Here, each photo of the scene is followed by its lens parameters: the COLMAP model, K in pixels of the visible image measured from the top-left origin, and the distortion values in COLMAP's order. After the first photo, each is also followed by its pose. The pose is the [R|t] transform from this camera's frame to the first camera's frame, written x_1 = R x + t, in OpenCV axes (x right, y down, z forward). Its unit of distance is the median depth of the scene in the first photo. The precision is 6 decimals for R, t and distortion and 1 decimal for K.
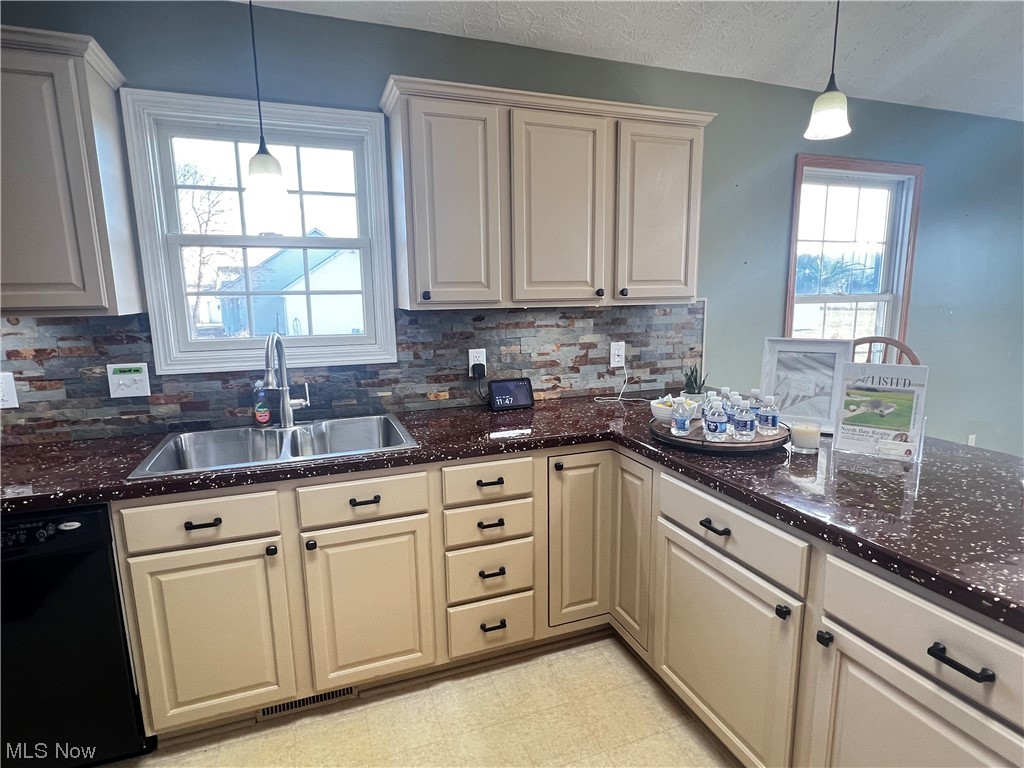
lens RADIAL K [[550.8, 0, 512.5], [0, 550.8, 391.0], [0, 0, 1]] dist [-0.002553, 0.001048]
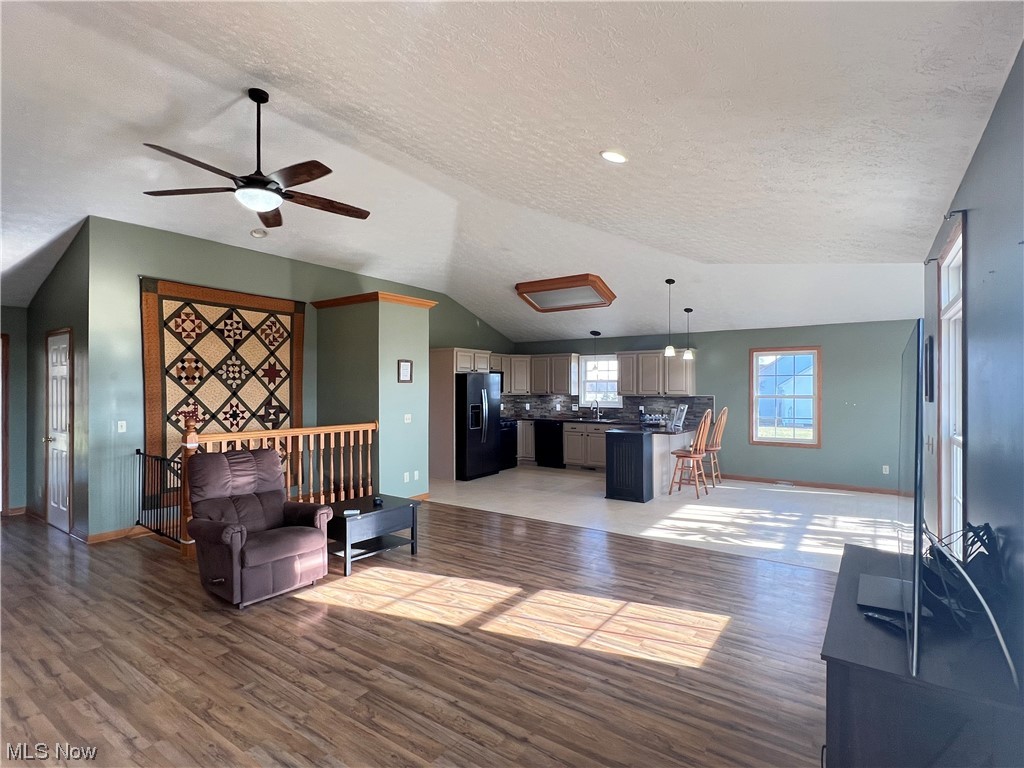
lens RADIAL K [[517.3, 0, 511.5], [0, 517.3, 387.1], [0, 0, 1]] dist [0.005167, -0.000036]
pose [[0.570219, 0.012027, -0.821405, 2.972741], [-0.150806, 0.984433, -0.090276, 0.323136], [0.807532, 0.175350, 0.563156, -2.280737]]
